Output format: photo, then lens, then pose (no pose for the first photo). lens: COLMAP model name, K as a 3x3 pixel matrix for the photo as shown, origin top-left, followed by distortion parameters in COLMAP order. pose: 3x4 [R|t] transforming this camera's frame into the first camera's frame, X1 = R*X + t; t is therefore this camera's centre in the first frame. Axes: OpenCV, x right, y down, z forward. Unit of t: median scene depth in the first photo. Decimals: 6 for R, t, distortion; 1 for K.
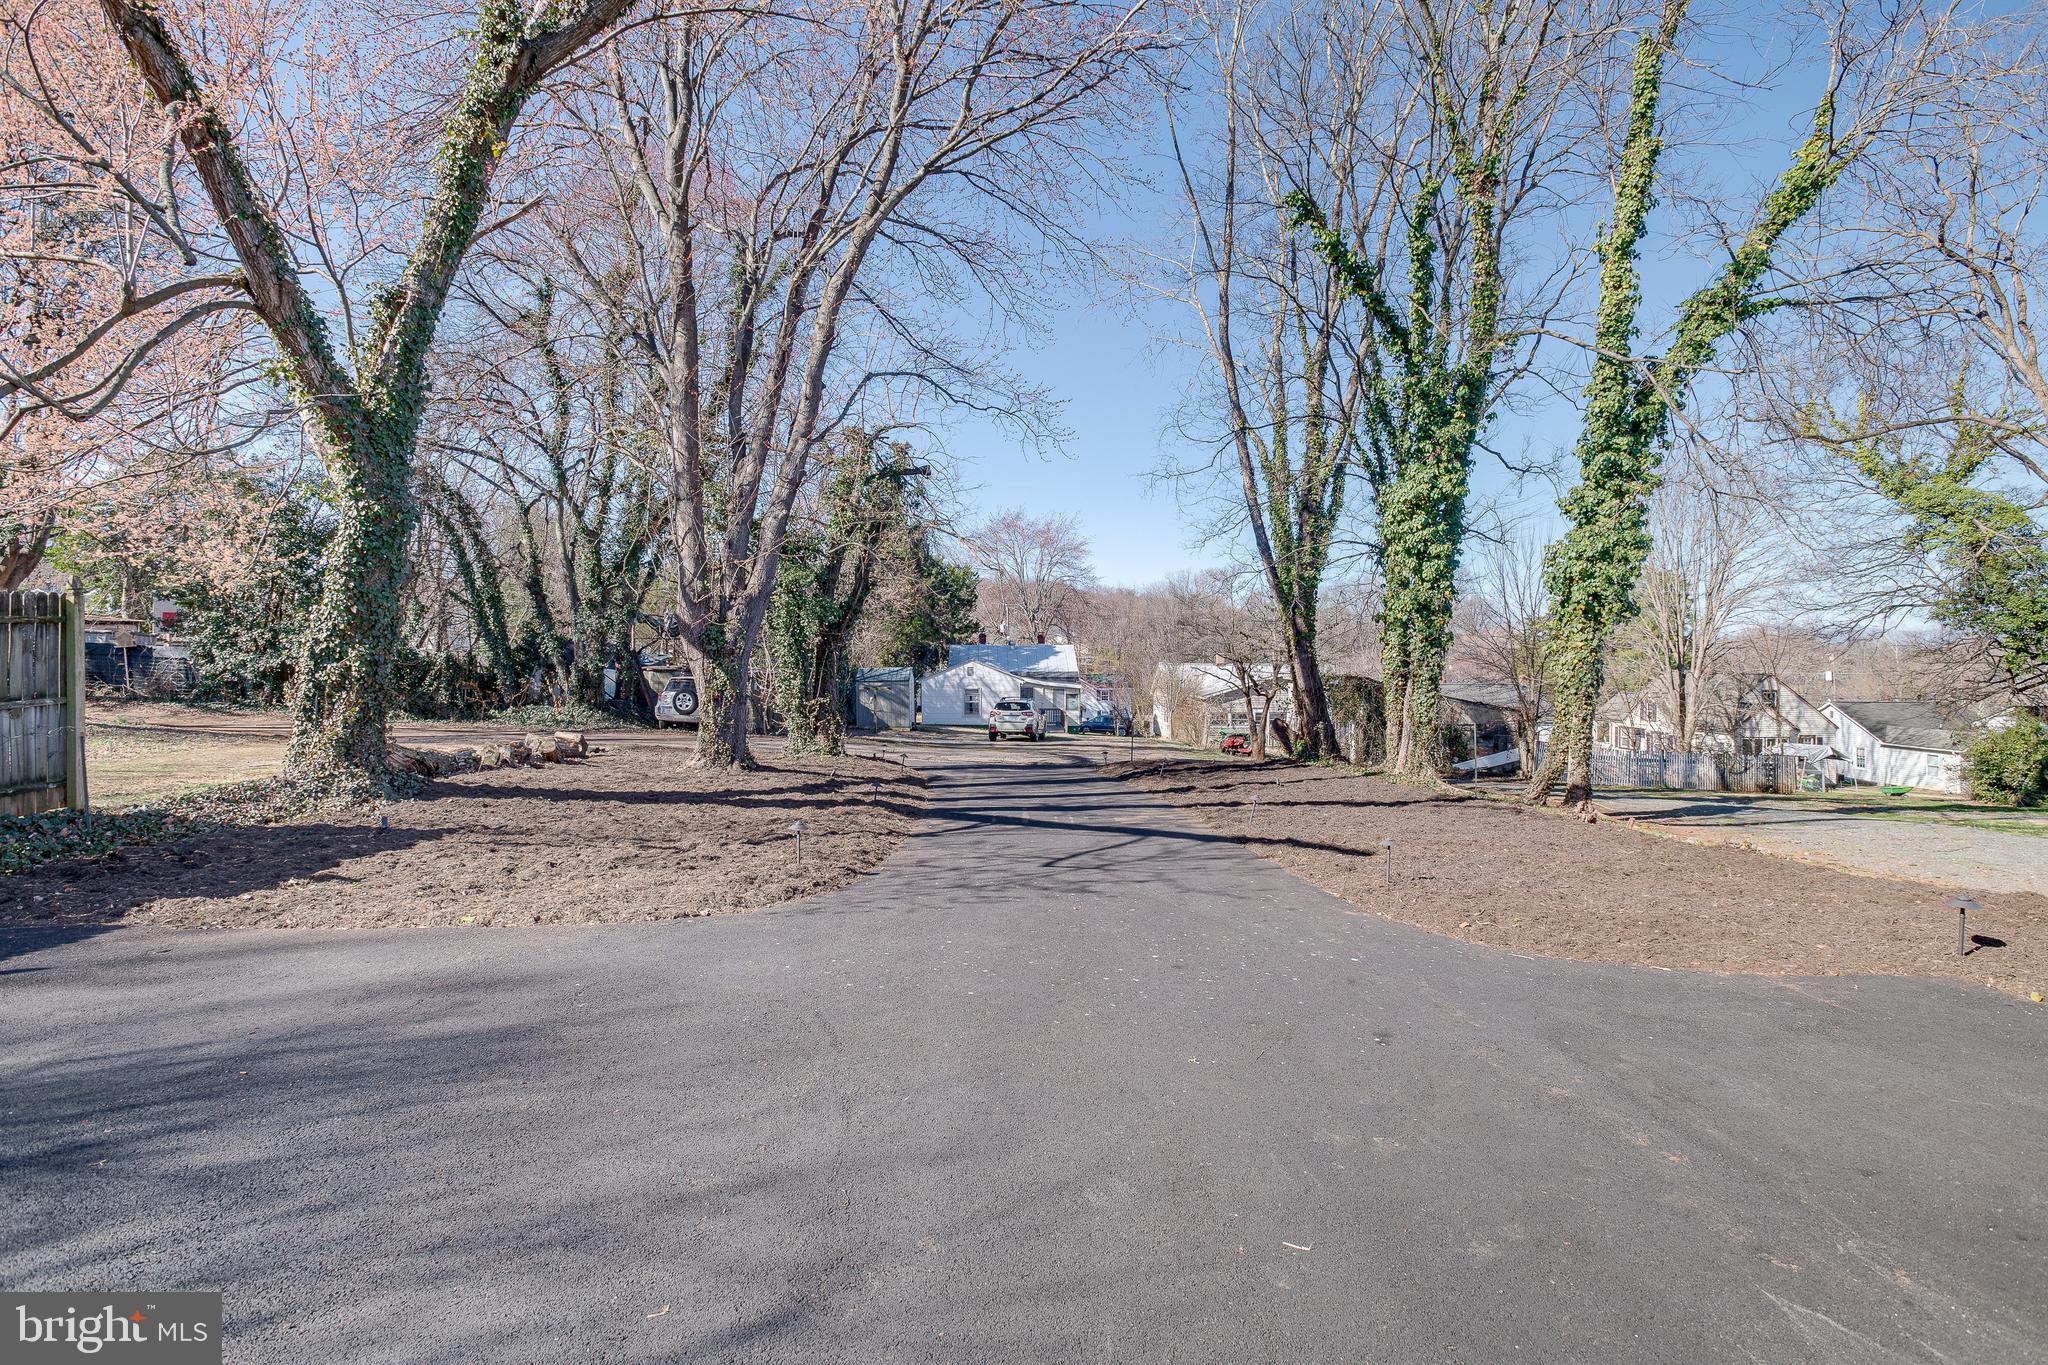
lens RADIAL K [[1021.5, 0, 1023.8], [0, 1021.5, 677.3], [0, 0, 1]] dist [-0.059974, 0.026586]
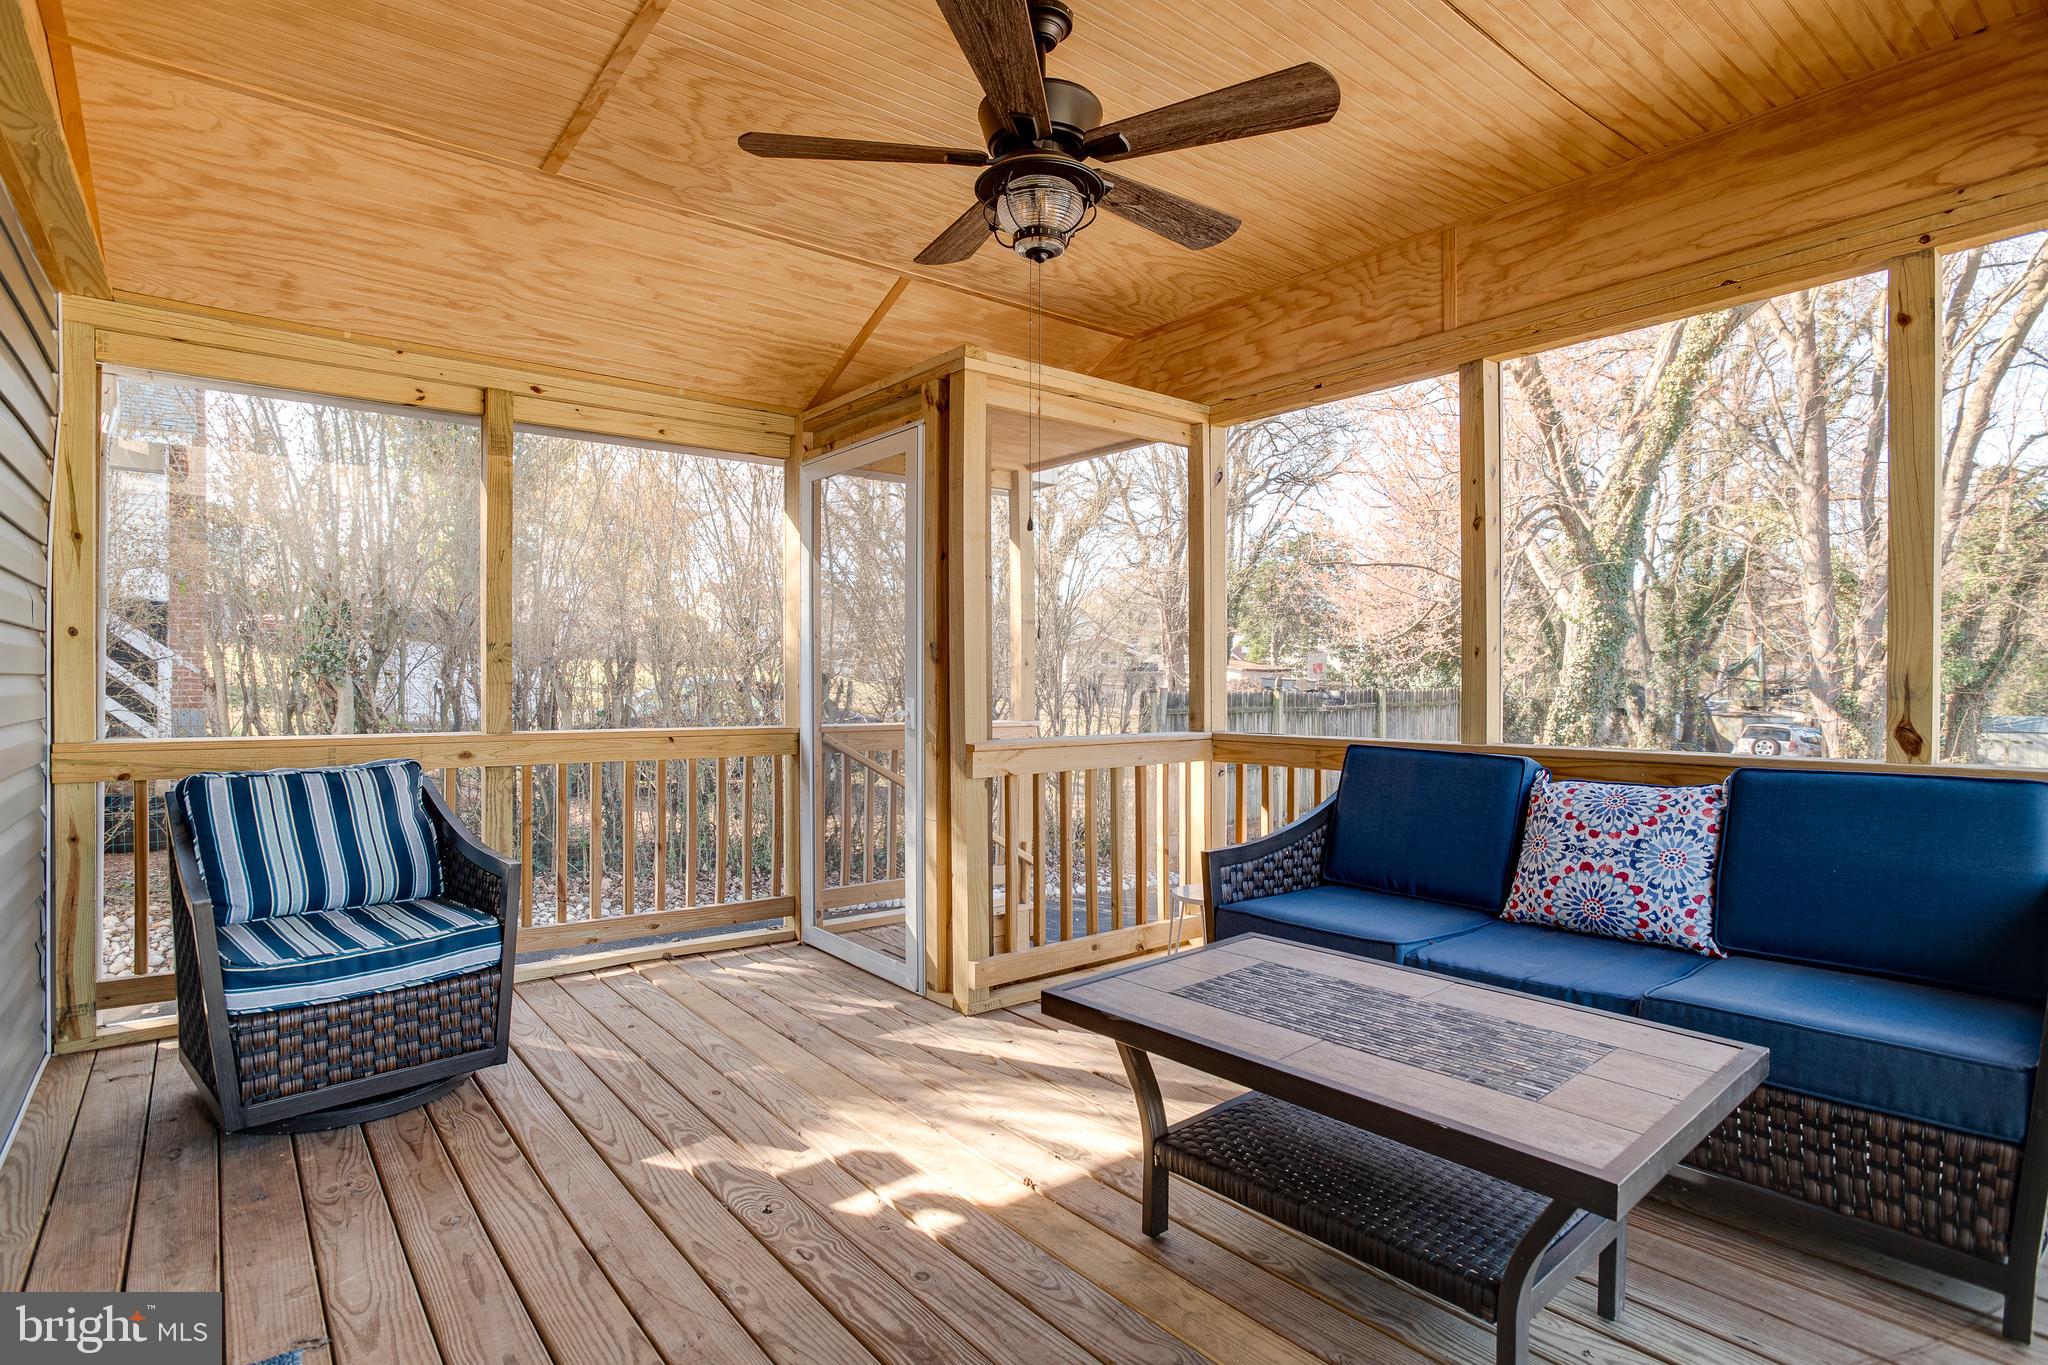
lens RADIAL K [[1021.5, 0, 1023.8], [0, 1021.5, 677.3], [0, 0, 1]] dist [-0.059974, 0.026586]
pose [[0.610591, 0.002840, -0.791941, 0.009457], [-0.024844, 0.999570, -0.015570, -0.022271], [0.791557, 0.029181, 0.610399, -0.323989]]
